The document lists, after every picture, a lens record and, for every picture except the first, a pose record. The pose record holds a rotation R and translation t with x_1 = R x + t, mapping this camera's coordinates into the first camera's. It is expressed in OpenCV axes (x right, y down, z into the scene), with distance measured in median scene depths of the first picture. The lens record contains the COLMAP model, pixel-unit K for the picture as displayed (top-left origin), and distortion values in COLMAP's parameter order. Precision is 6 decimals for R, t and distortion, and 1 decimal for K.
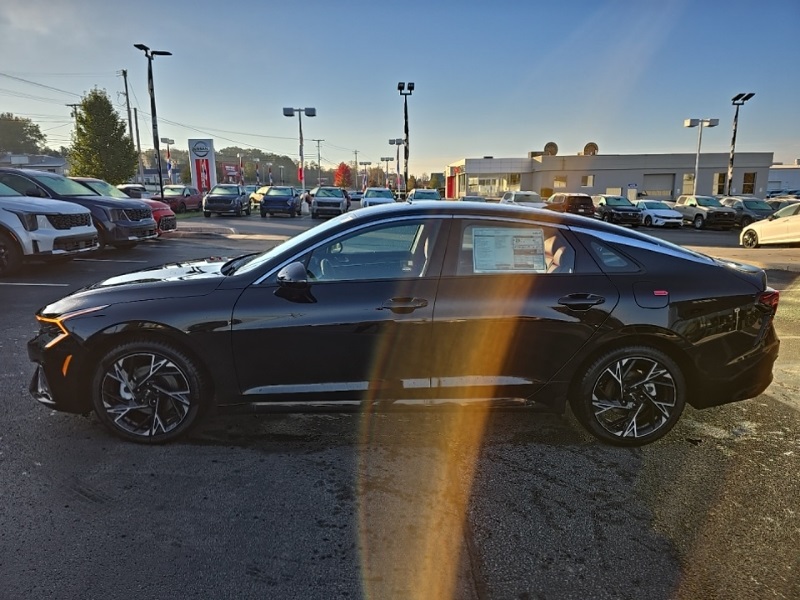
lens RADIAL K [[552.1, 0, 403.3], [0, 552.1, 297.4], [0, 0, 1]] dist [0.005902, -0.005984]
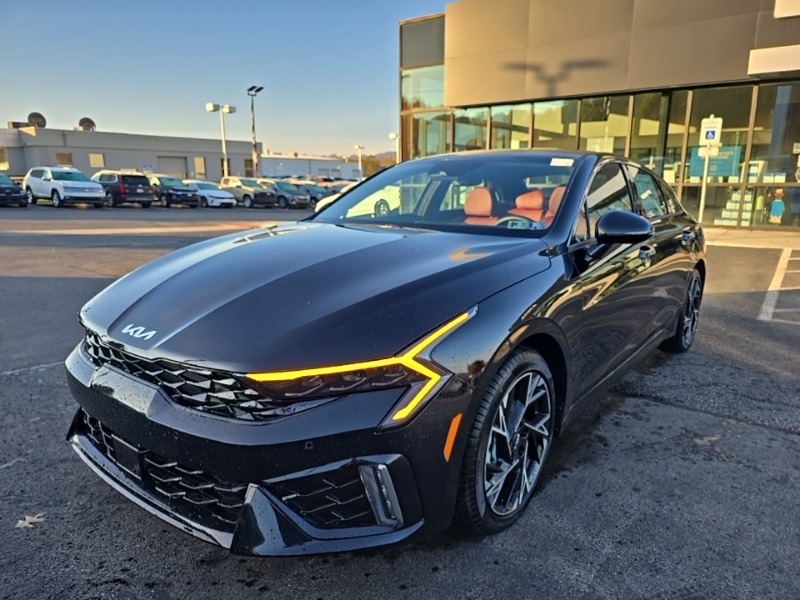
lens RADIAL K [[552.1, 0, 403.3], [0, 552.1, 297.4], [0, 0, 1]] dist [0.005902, -0.005984]
pose [[0.627595, -0.147261, 0.764486, -0.123289], [0.127785, 0.988115, 0.085435, -0.005838], [-0.767982, 0.044071, 0.638954, 0.089043]]
